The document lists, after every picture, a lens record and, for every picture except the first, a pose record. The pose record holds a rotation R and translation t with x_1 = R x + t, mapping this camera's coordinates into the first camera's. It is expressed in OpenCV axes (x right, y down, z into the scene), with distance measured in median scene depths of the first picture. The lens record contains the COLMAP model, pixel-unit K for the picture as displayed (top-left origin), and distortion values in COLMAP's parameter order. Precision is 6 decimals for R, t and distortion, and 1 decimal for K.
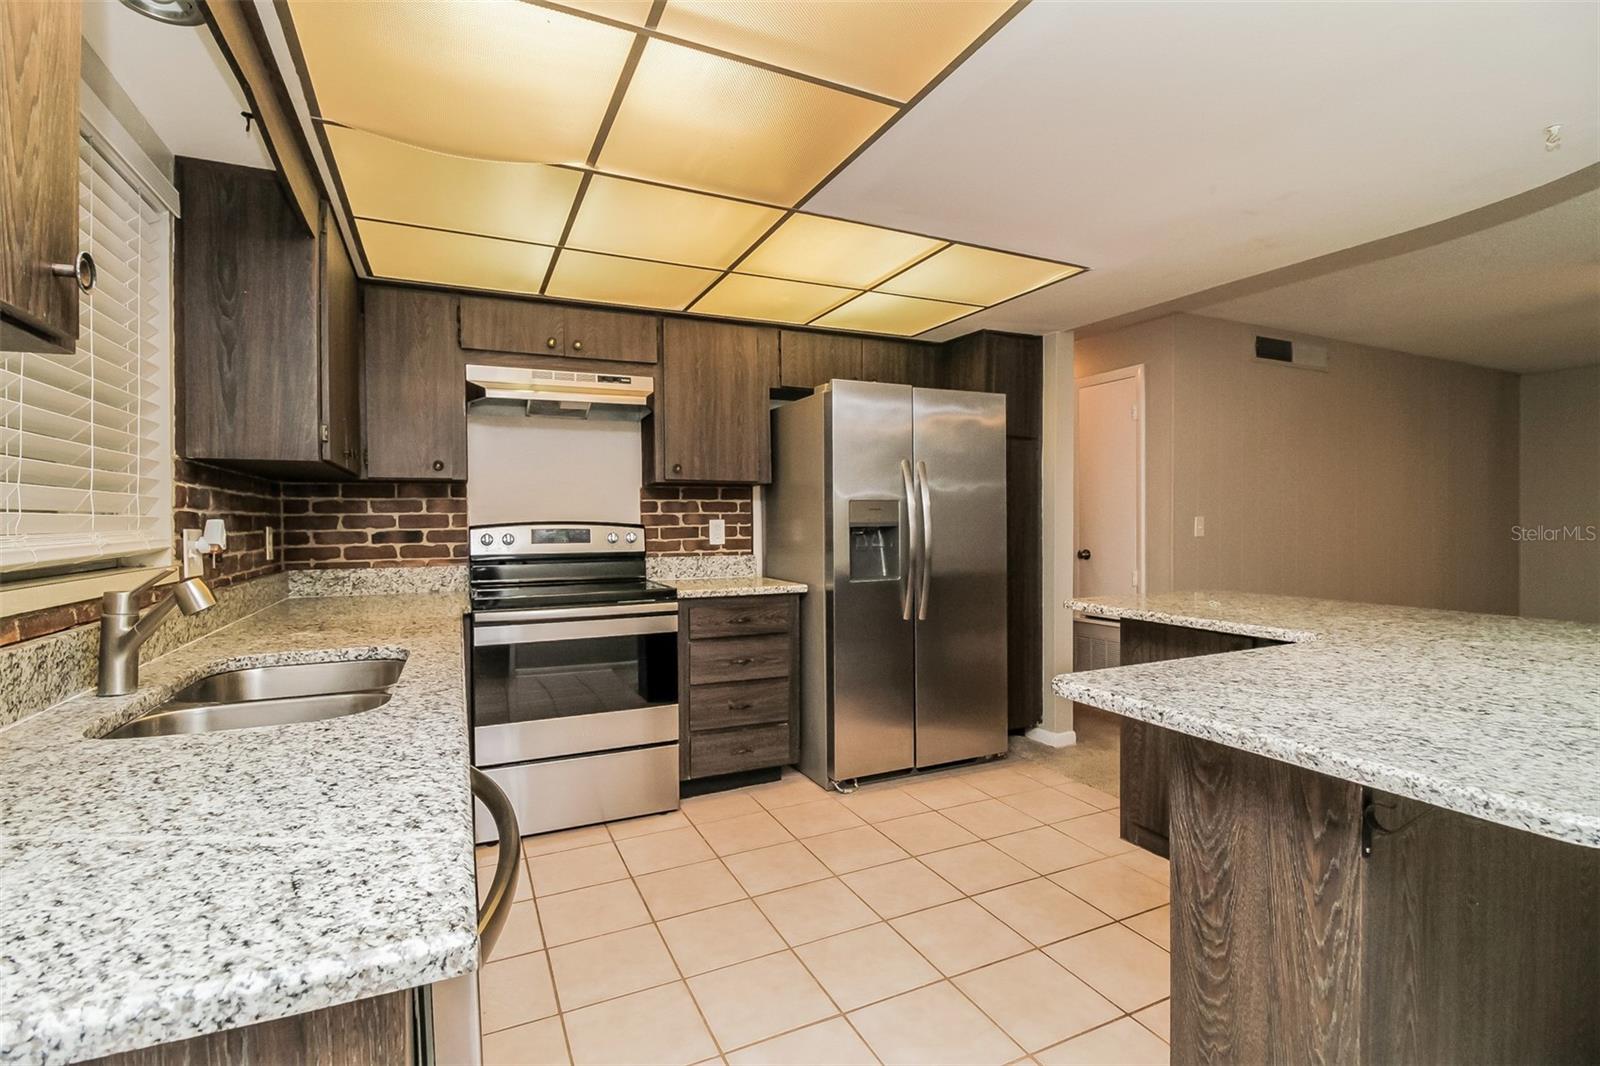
lens RADIAL K [[750.4, 0, 800.8], [0, 750.4, 533.1], [0, 0, 1]] dist [0.003746, 0.000461]
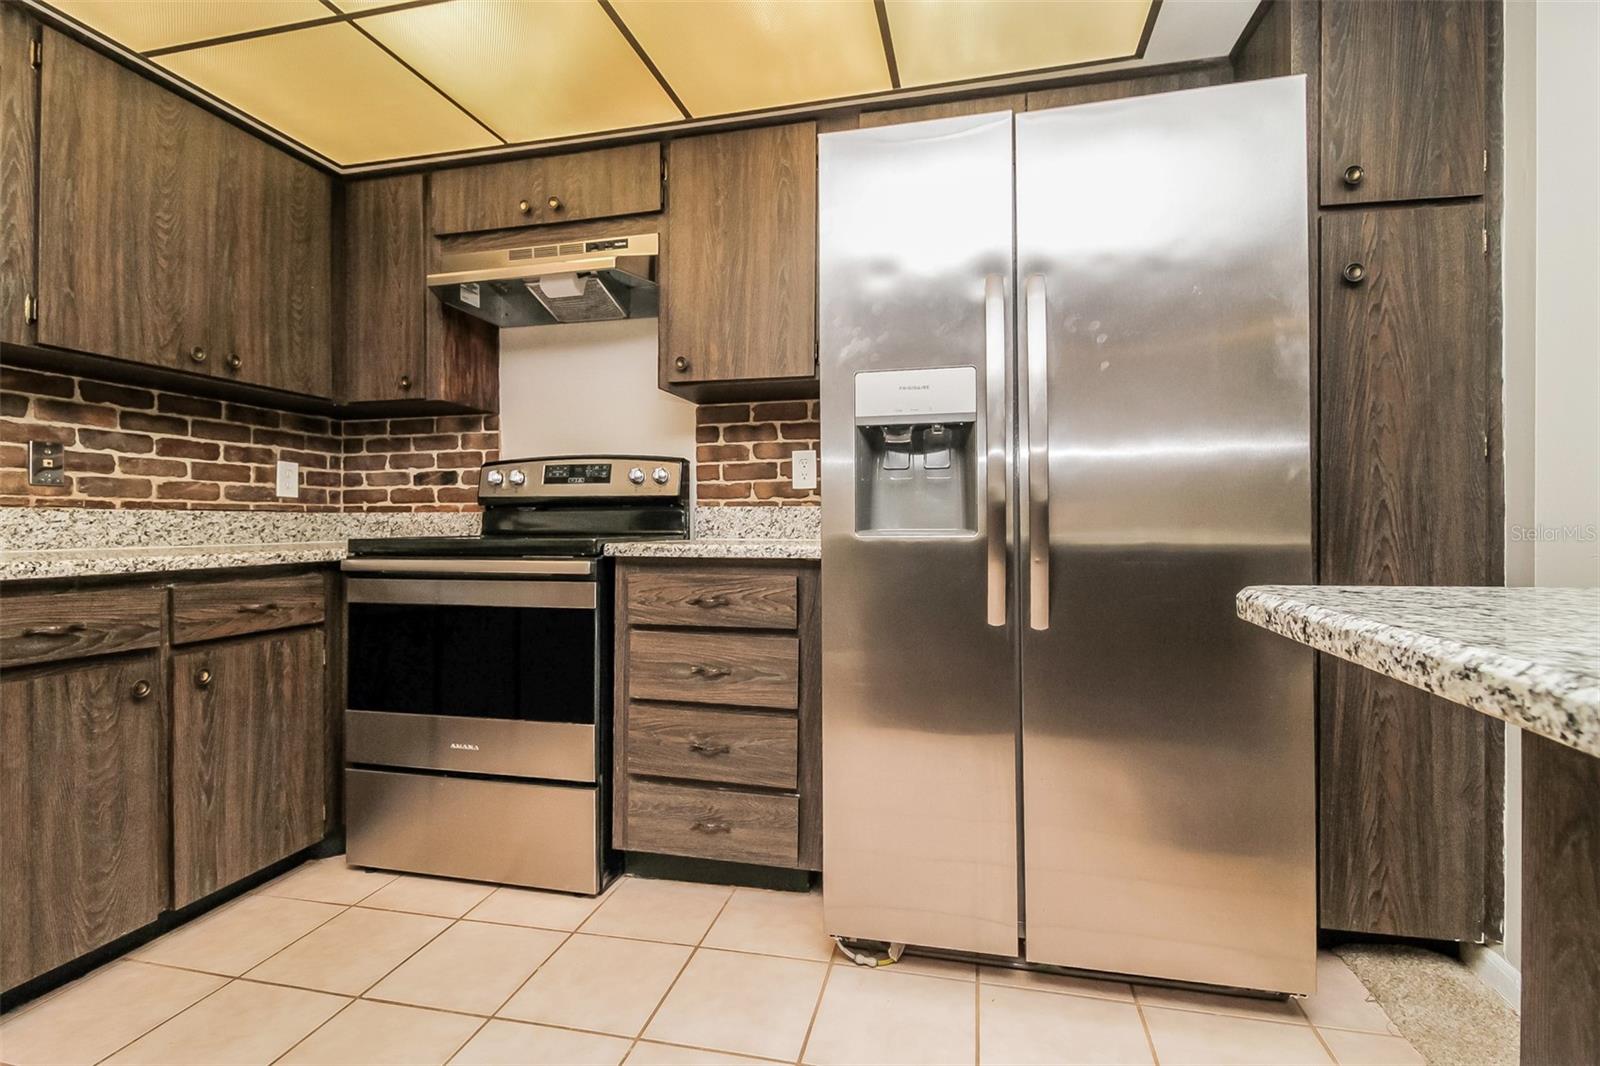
lens RADIAL K [[750.4, 0, 805.0], [0, 750.4, 520.6], [0, 0, 1]] dist [0.003746, 0.000461]
pose [[0.786952, 0.001175, -0.617013, 0.332208], [-0.015020, 0.999738, -0.017253, 0.061897], [0.616831, 0.022845, 0.786764, 0.571947]]
